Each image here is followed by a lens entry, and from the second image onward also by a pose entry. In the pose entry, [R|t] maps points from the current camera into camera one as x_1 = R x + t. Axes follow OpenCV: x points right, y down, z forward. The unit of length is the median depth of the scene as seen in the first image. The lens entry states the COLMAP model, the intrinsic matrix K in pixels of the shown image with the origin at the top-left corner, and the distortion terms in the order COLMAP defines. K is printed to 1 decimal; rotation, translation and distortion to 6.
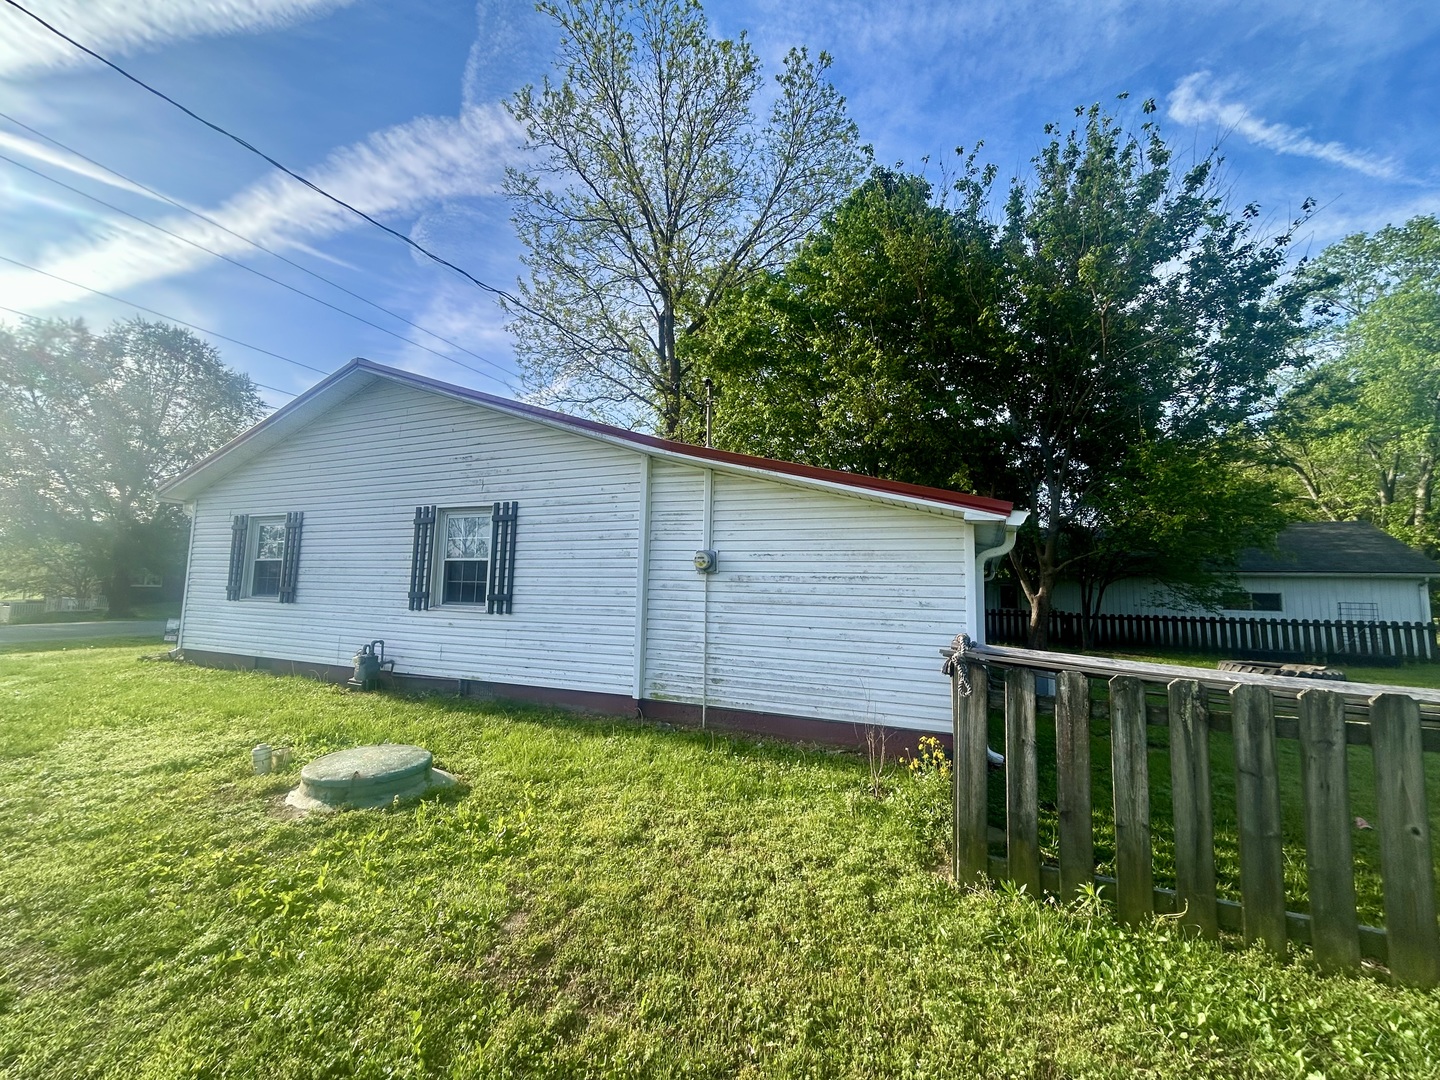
lens RADIAL K [[582.8, 0, 722.8], [0, 582.8, 537.9], [0, 0, 1]] dist [-0.003124, 0.002088]
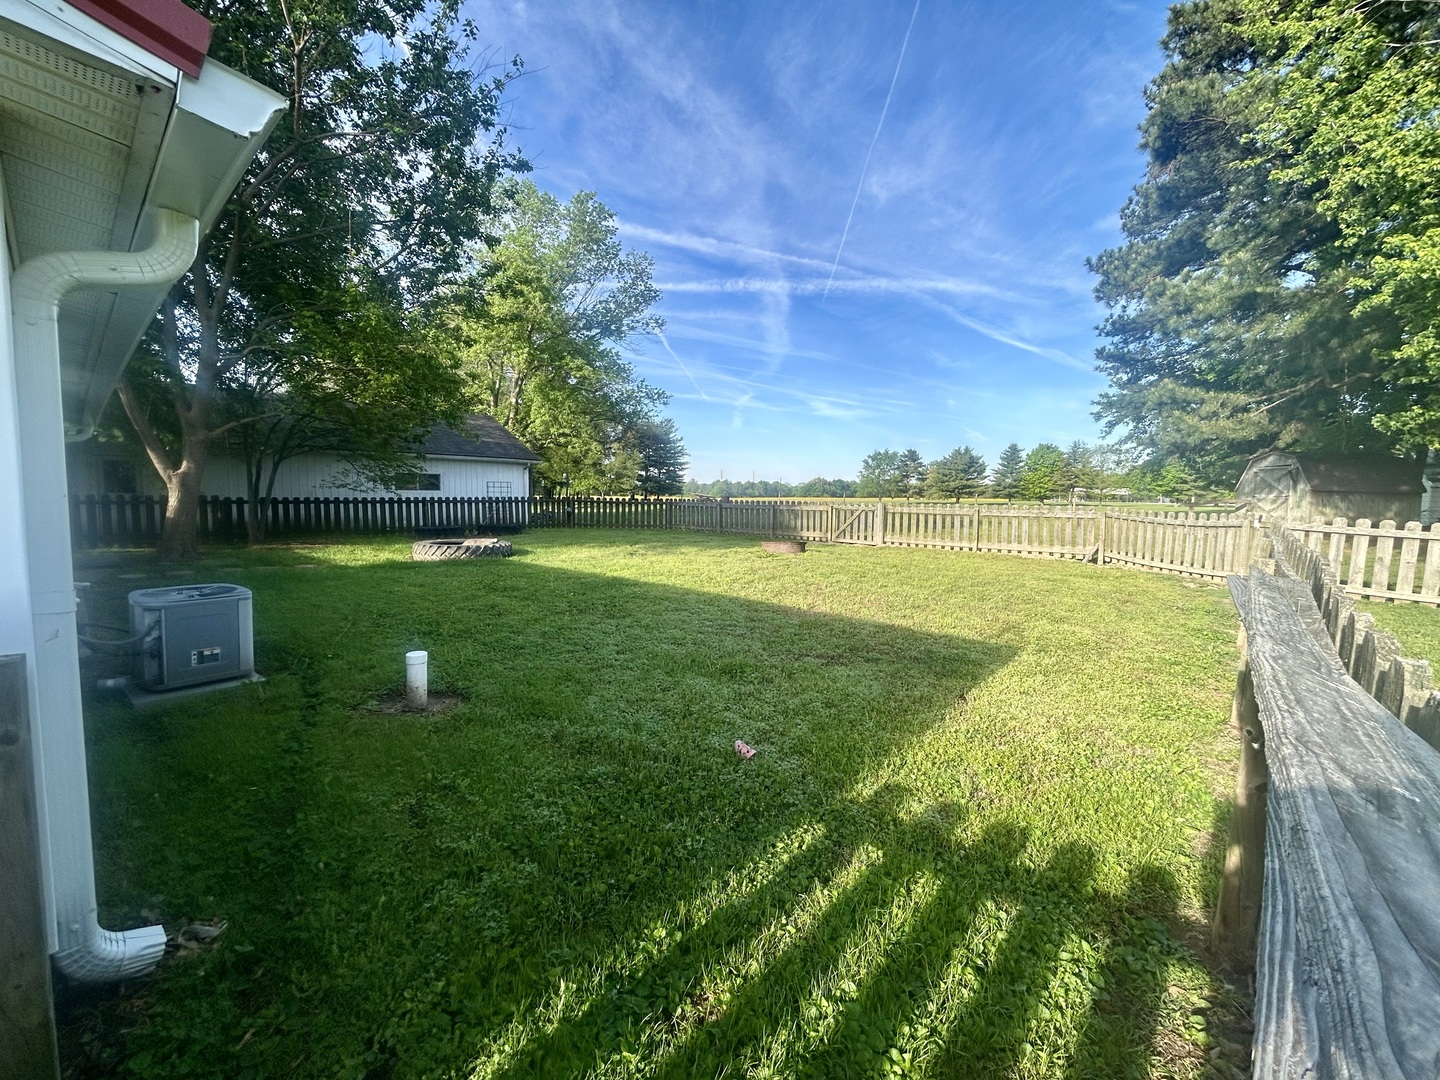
lens RADIAL K [[582.8, 0, 723.6], [0, 582.8, 535.0], [0, 0, 1]] dist [-0.003124, 0.002088]
pose [[0.304797, -0.088724, 0.948276, 0.079188], [-0.096123, 0.987702, 0.123309, 0.024079], [-0.947554, -0.128736, 0.292521, 0.177097]]
